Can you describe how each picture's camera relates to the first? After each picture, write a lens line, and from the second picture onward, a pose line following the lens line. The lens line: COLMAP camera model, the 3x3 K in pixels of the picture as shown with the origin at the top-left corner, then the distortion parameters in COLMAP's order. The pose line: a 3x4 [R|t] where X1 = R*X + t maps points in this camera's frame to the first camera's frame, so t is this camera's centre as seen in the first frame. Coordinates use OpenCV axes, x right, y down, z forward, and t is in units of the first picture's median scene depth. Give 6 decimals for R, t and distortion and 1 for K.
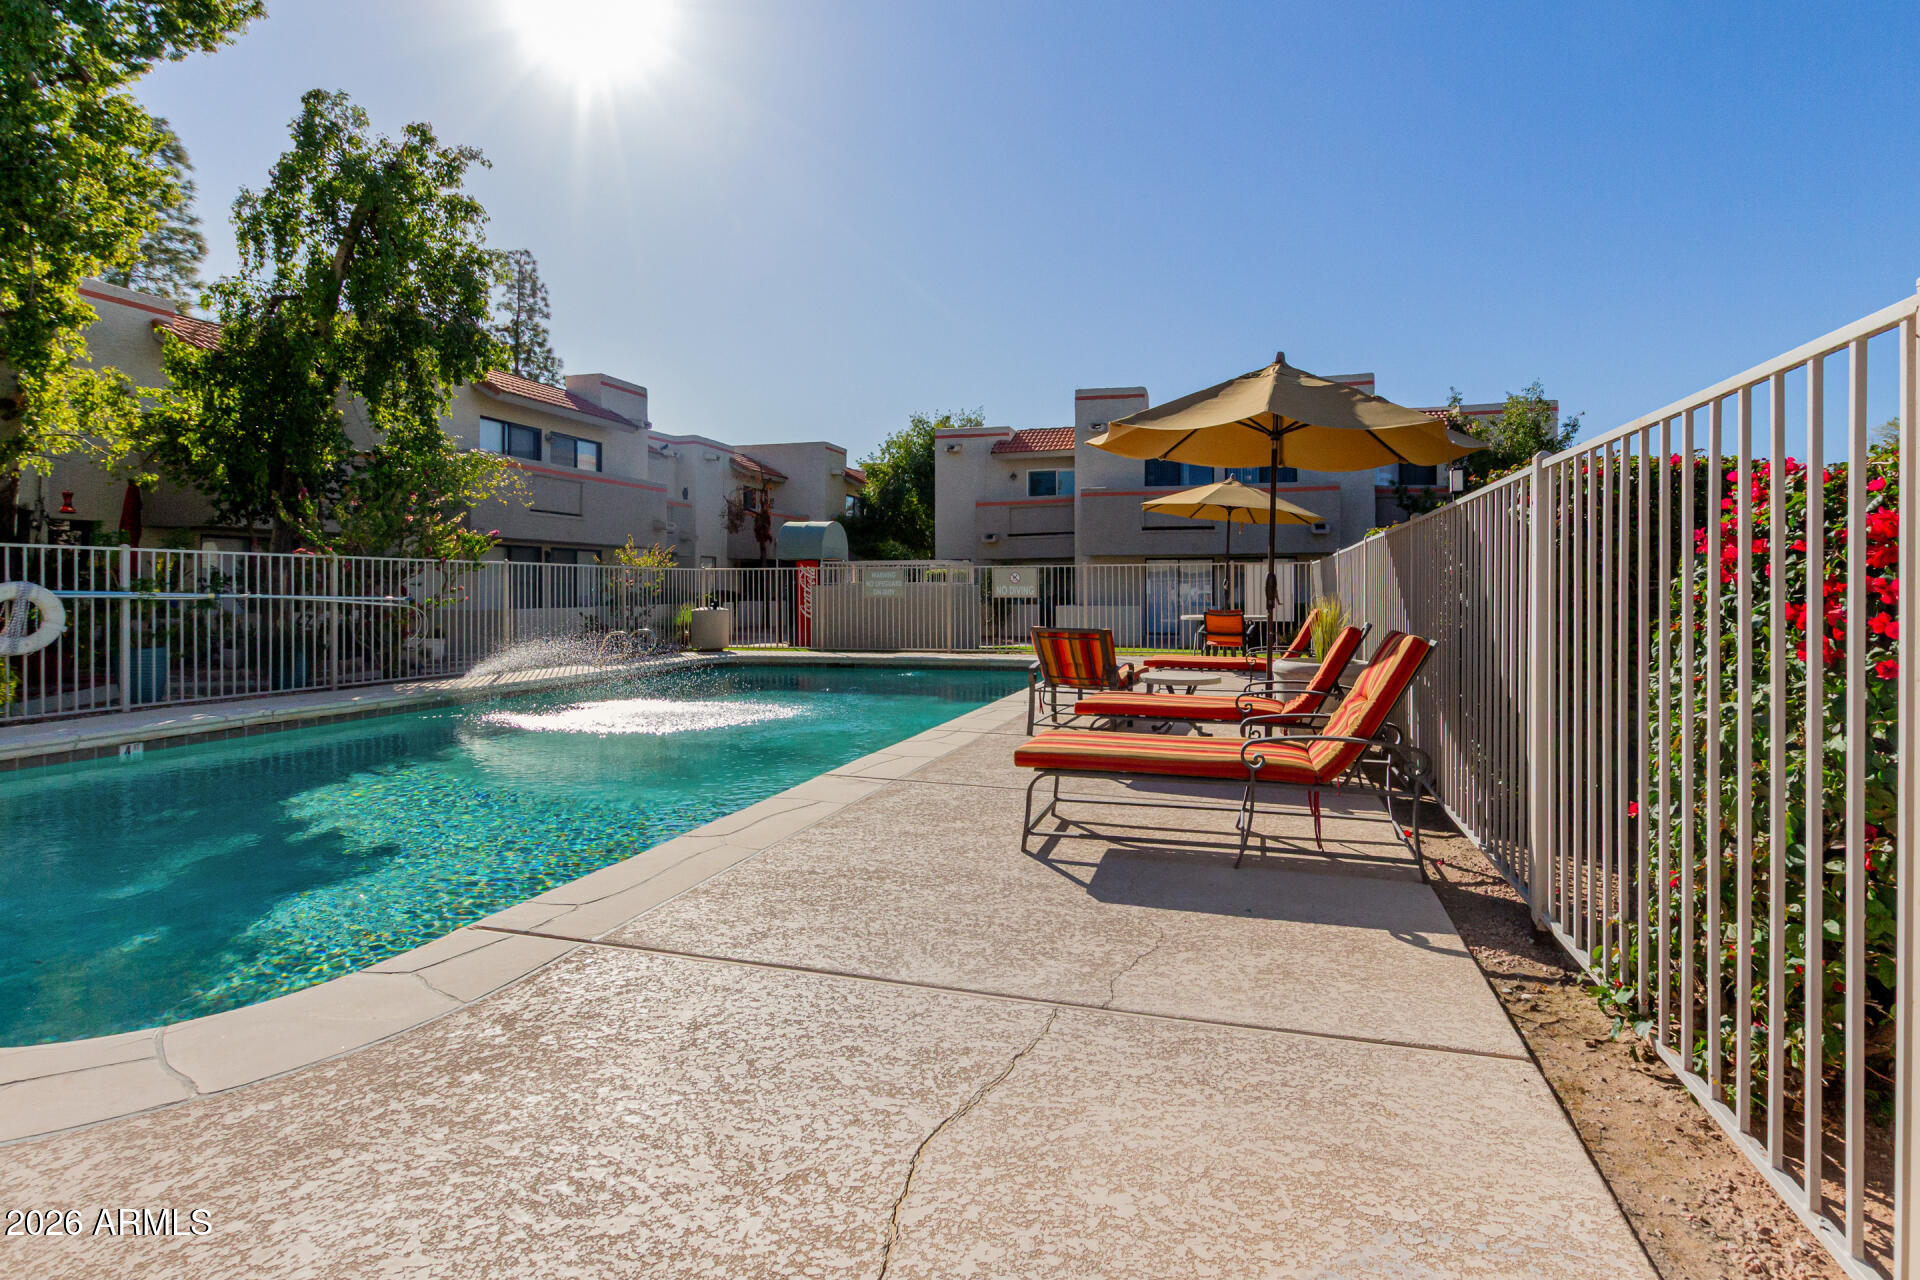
lens RADIAL K [[889.6, 0, 990.8], [0, 889.6, 603.4], [0, 0, 1]] dist [0.003855, -0.001039]
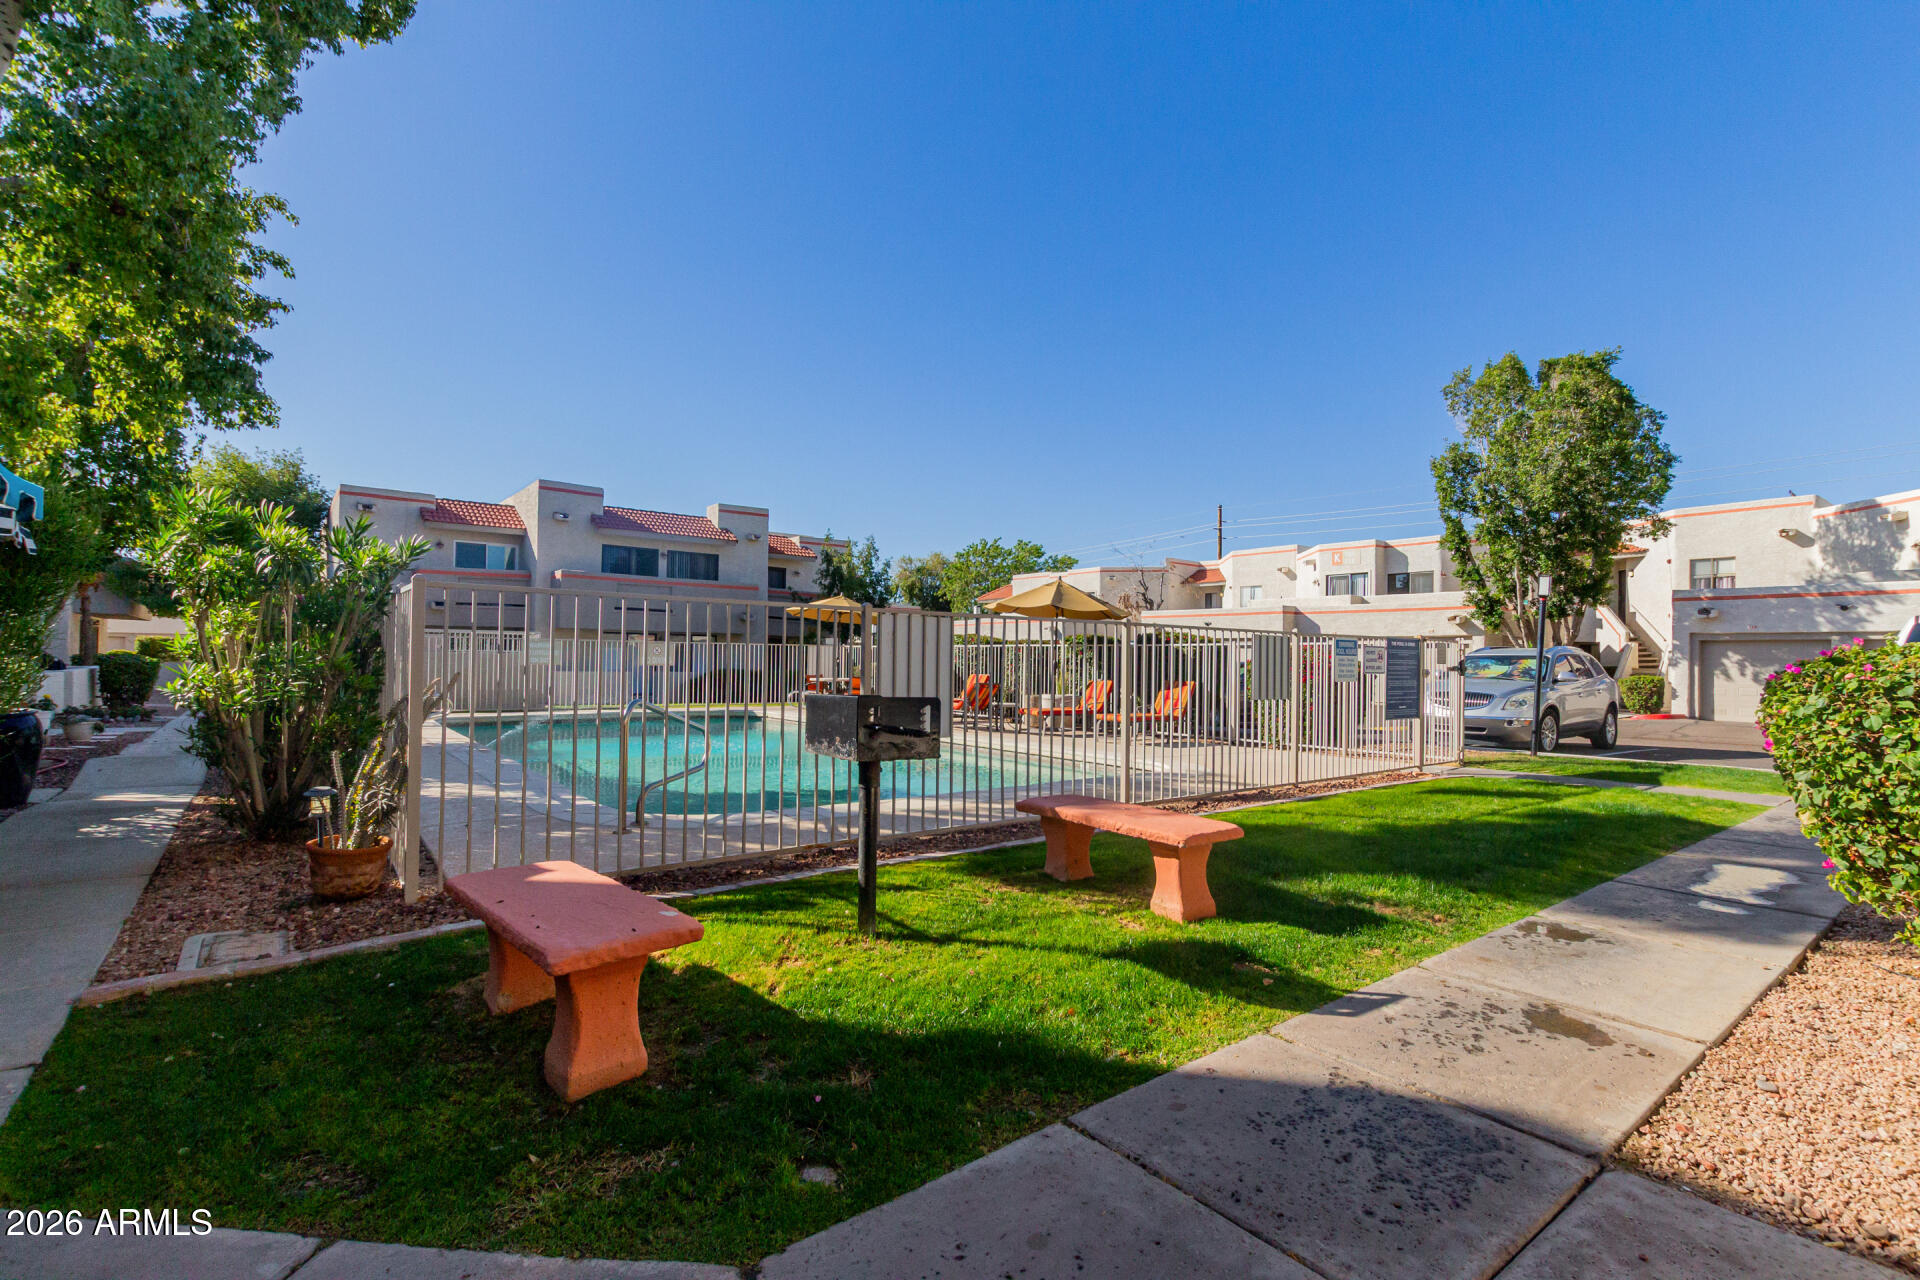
lens RADIAL K [[889.6, 0, 966.5], [0, 889.6, 650.8], [0, 0, 1]] dist [0.003855, -0.001039]
pose [[0.589869, 0.017655, 0.807306, -0.496400], [0.000503, 0.999753, -0.022232, 0.000214], [-0.807499, 0.013520, 0.589715, -0.089171]]
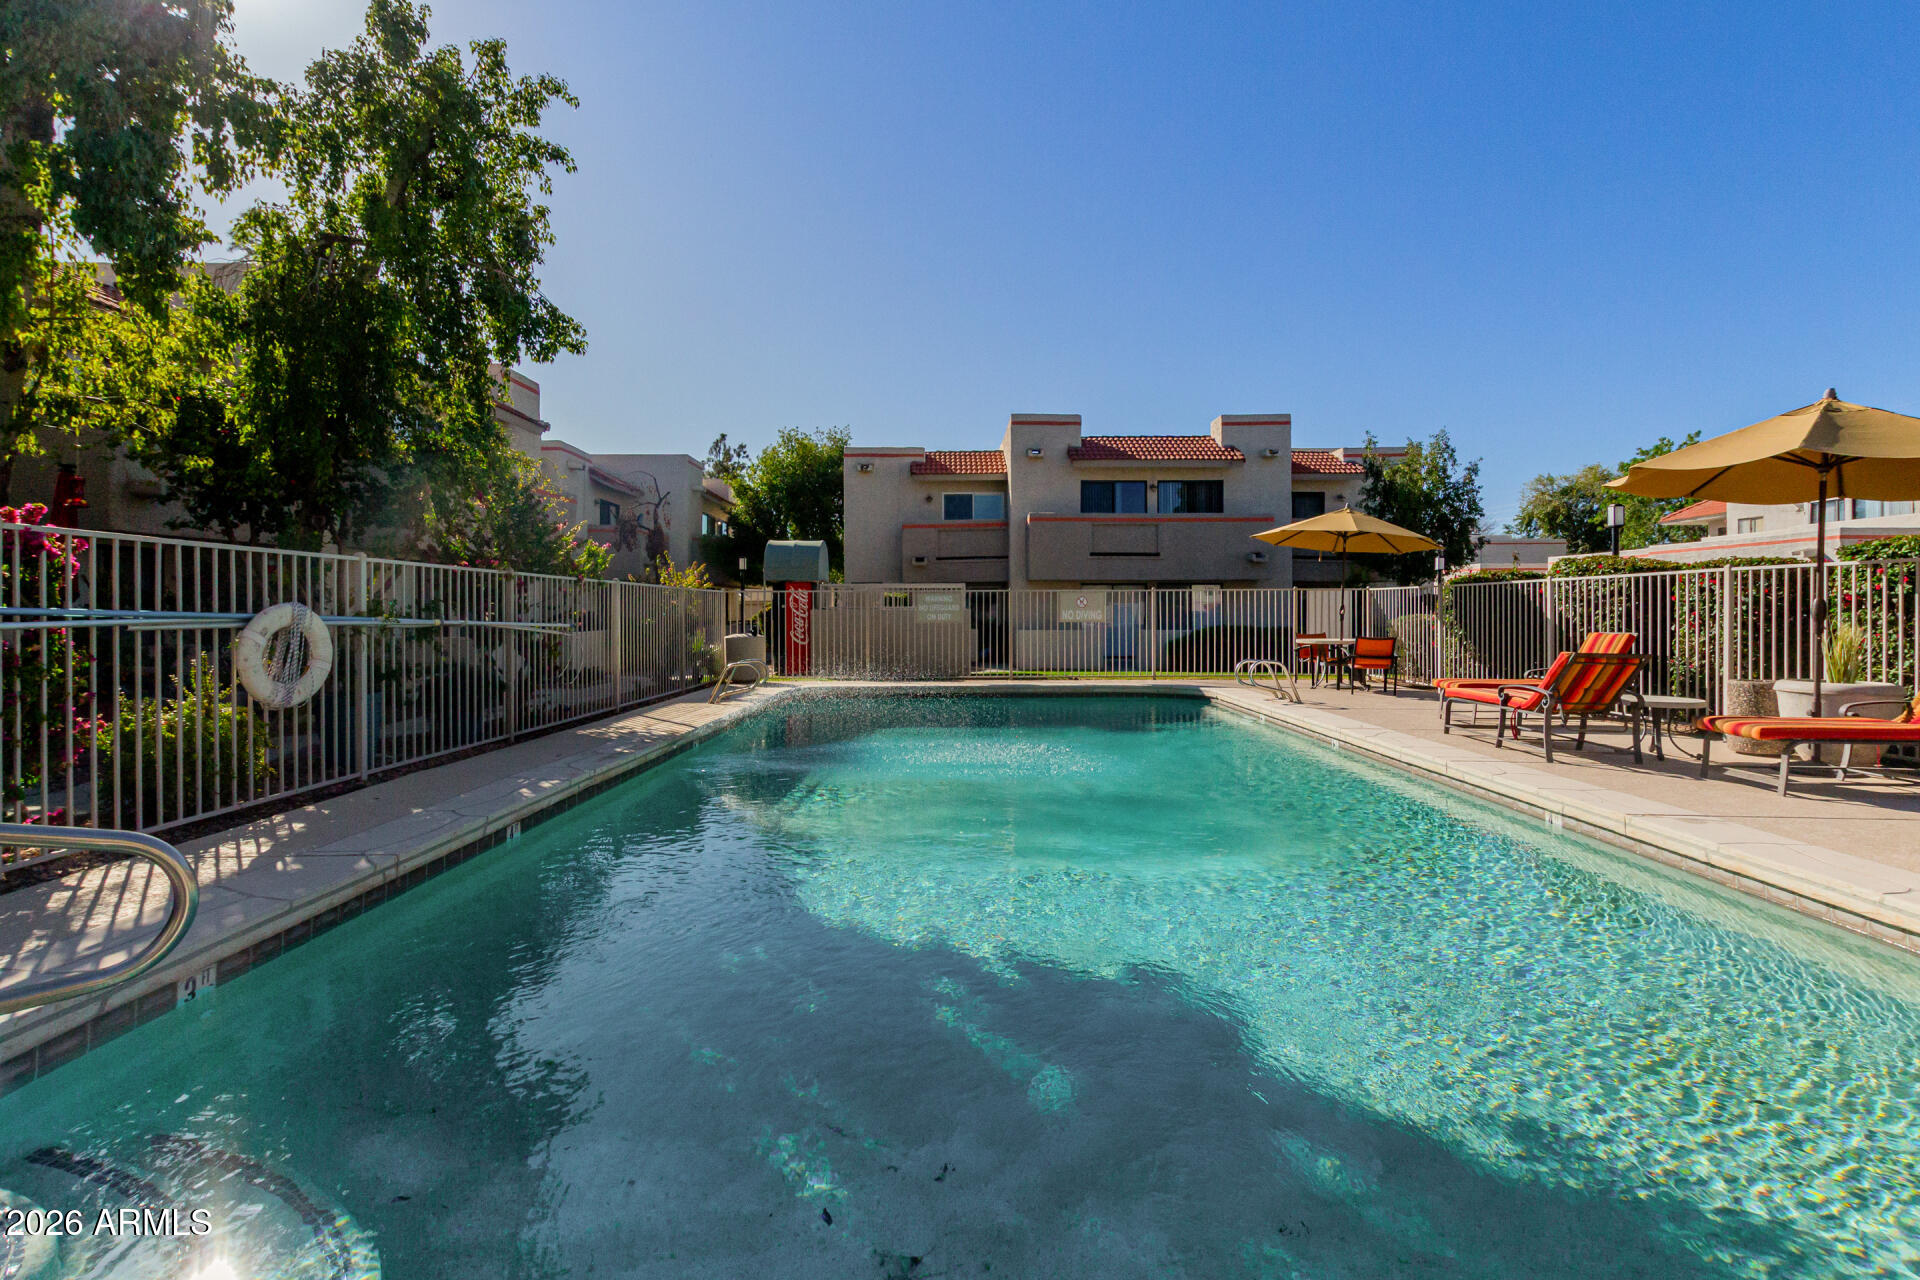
lens RADIAL K [[889.6, 0, 943.0], [0, 889.6, 626.4], [0, 0, 1]] dist [0.003855, -0.001039]
pose [[0.964850, -0.005538, 0.262744, -0.247605], [0.006039, 0.999981, -0.001101, -0.001188], [-0.262733, 0.002649, 0.964865, 0.059549]]
